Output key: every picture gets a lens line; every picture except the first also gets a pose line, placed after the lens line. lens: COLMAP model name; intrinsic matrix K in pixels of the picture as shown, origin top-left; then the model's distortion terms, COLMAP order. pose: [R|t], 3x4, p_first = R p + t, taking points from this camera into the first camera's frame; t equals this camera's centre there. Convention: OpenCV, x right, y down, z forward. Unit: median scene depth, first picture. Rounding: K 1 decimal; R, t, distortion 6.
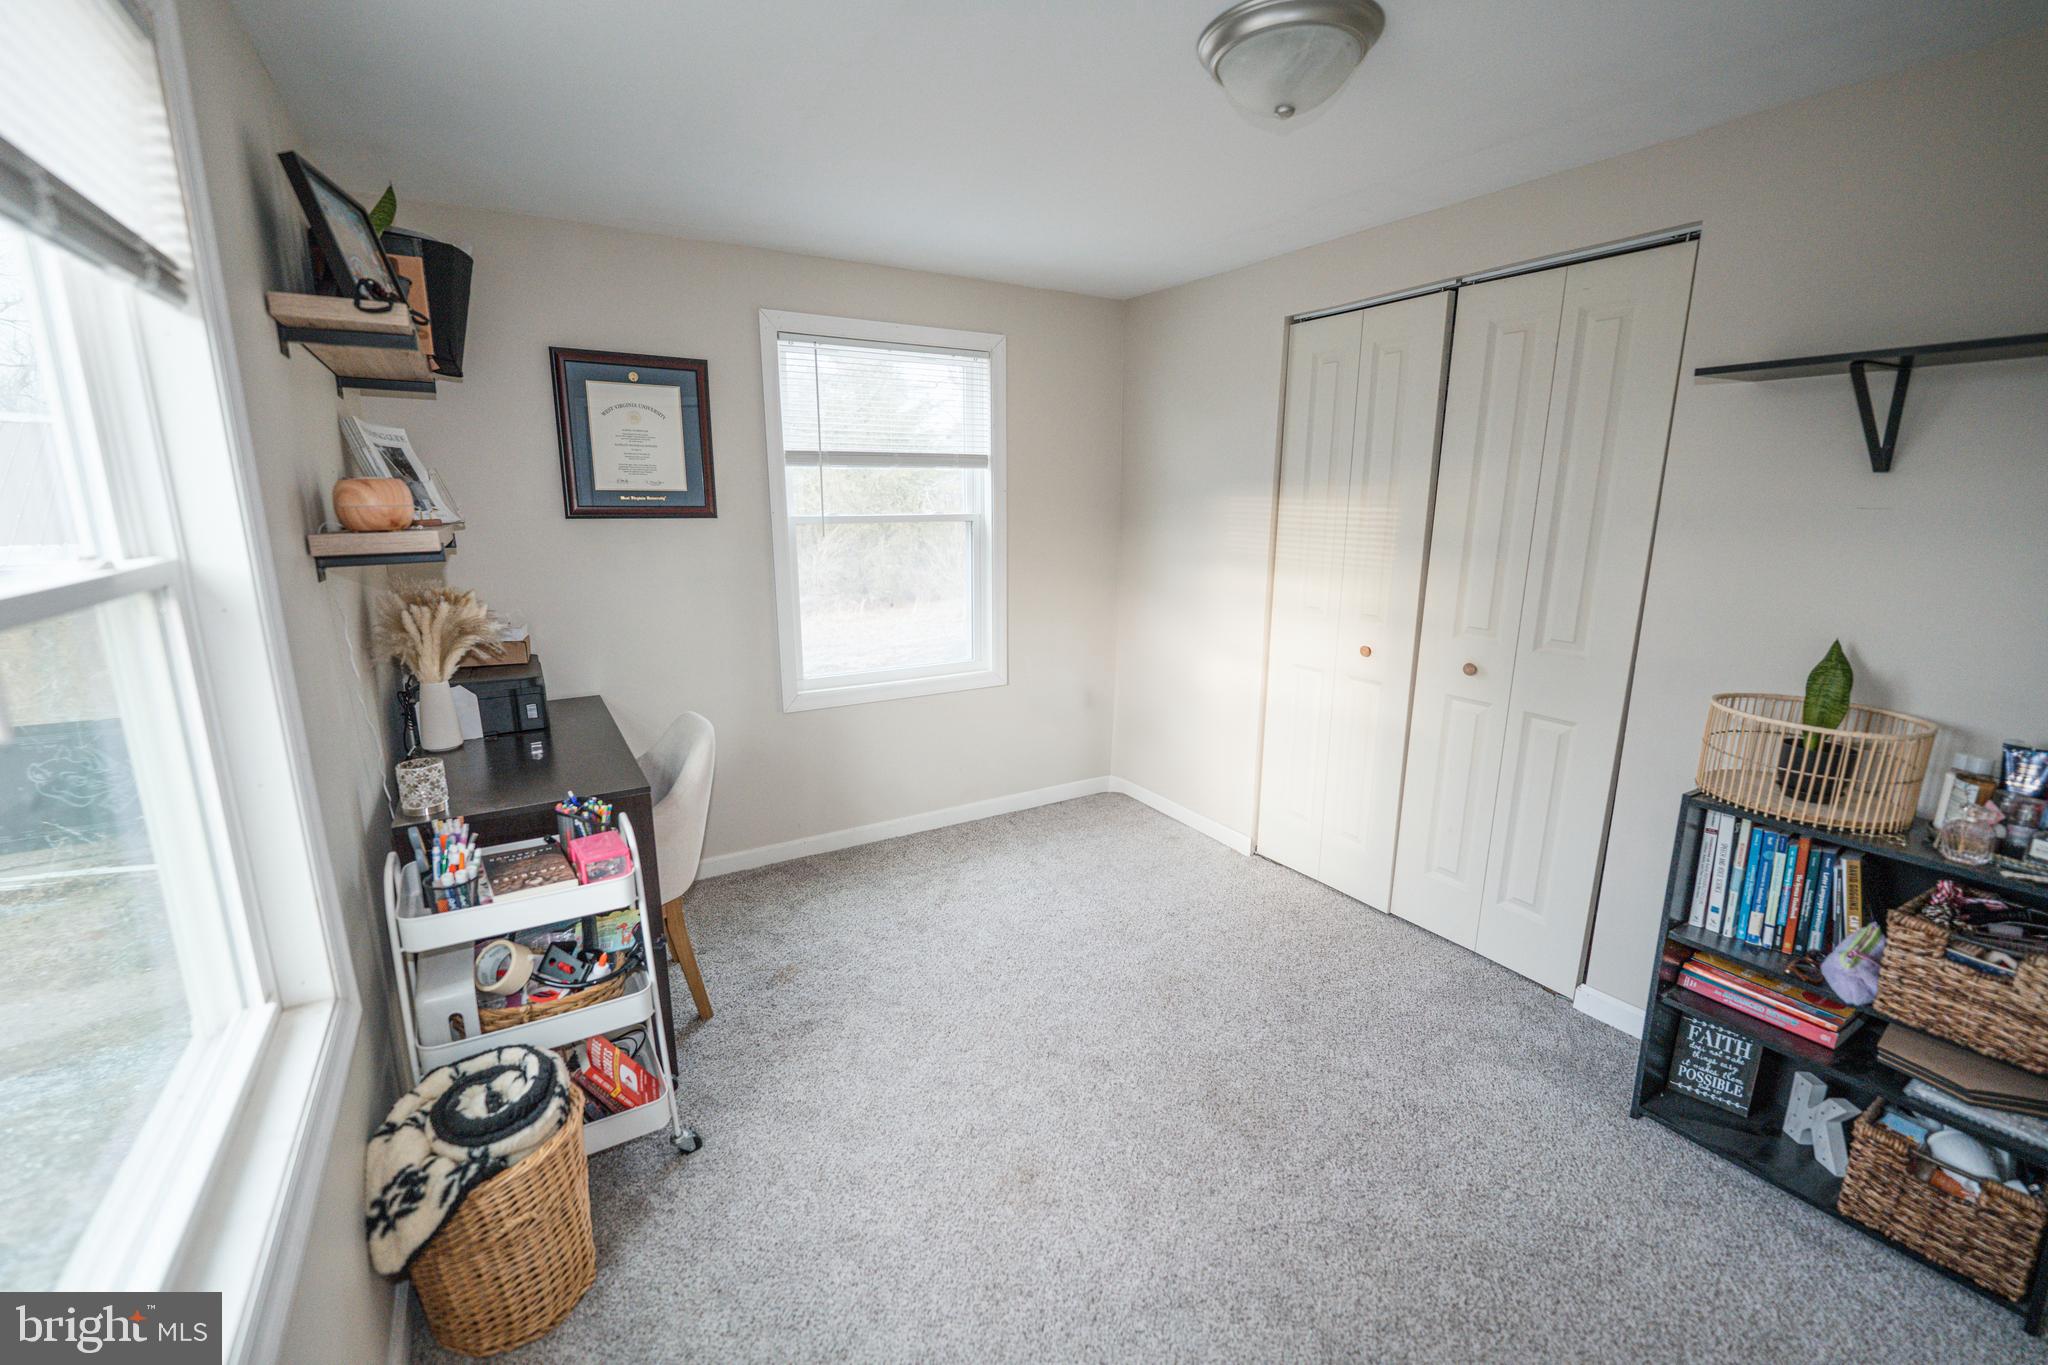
lens RADIAL K [[844.3, 0, 1021.2], [0, 844.3, 679.4], [0, 0, 1]] dist [-0.005205, -0.000496]
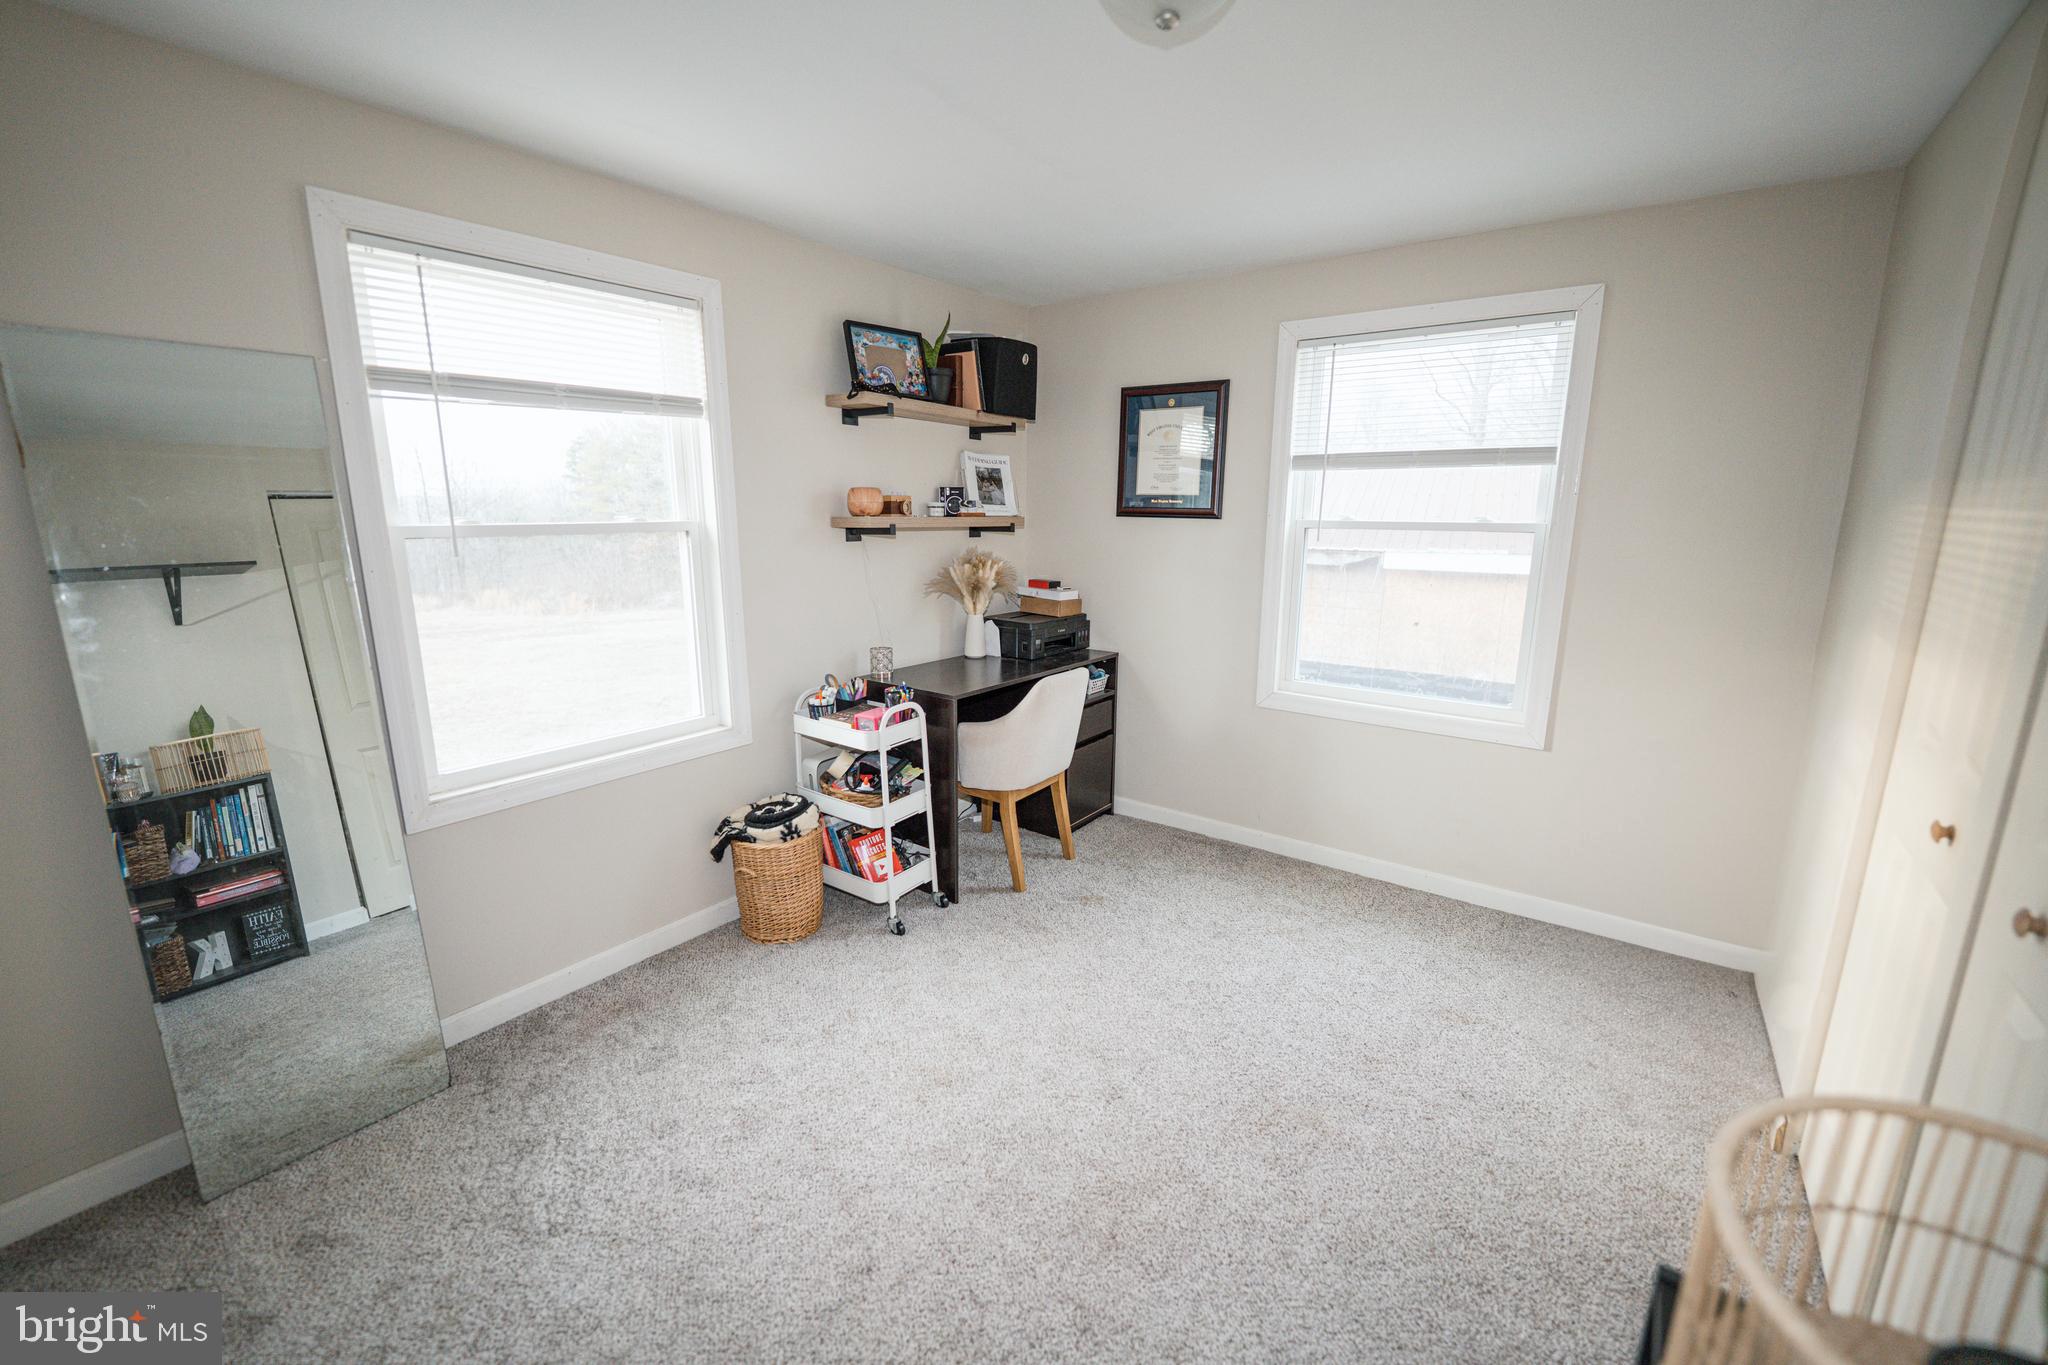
lens RADIAL K [[836.5, 0, 1024.2], [0, 836.5, 679.4], [0, 0, 1]] dist [-0.002996, -0.000183]
pose [[0.379061, 0.192286, -0.905173, 0.648041], [-0.202114, 0.971760, 0.121792, -0.071885], [0.903030, 0.136781, 0.407220, 0.367161]]
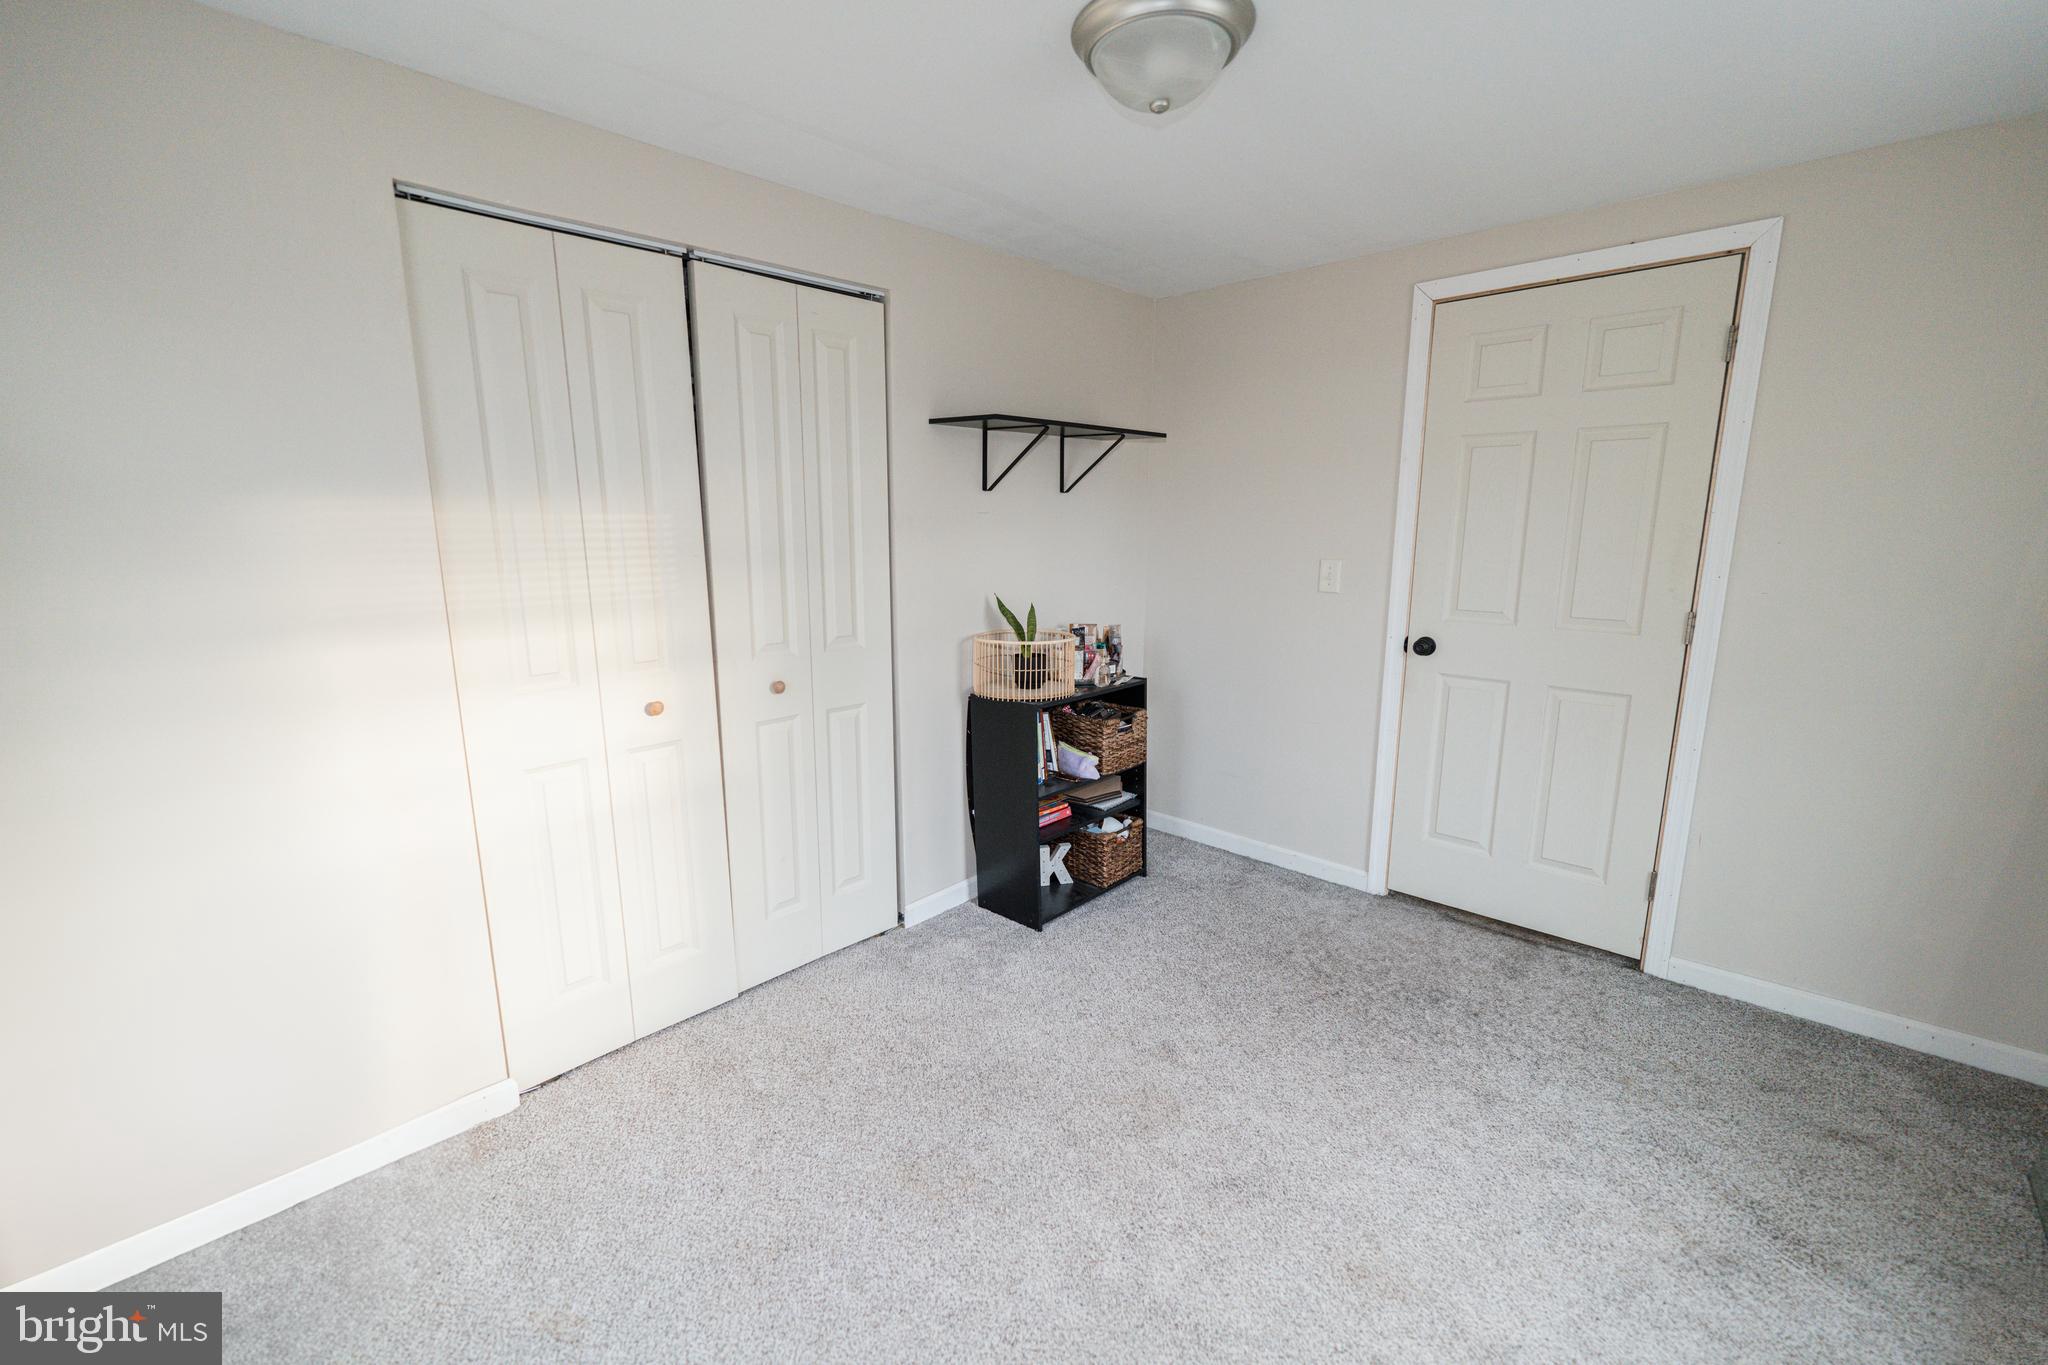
lens RADIAL K [[836.5, 0, 1024.2], [0, 836.5, 679.4], [0, 0, 1]] dist [-0.002996, -0.000183]
pose [[-0.249562, -0.190278, 0.949481, -0.403365], [0.209405, 0.946701, 0.244761, -0.181990], [-0.945446, 0.259909, -0.196415, 0.871319]]
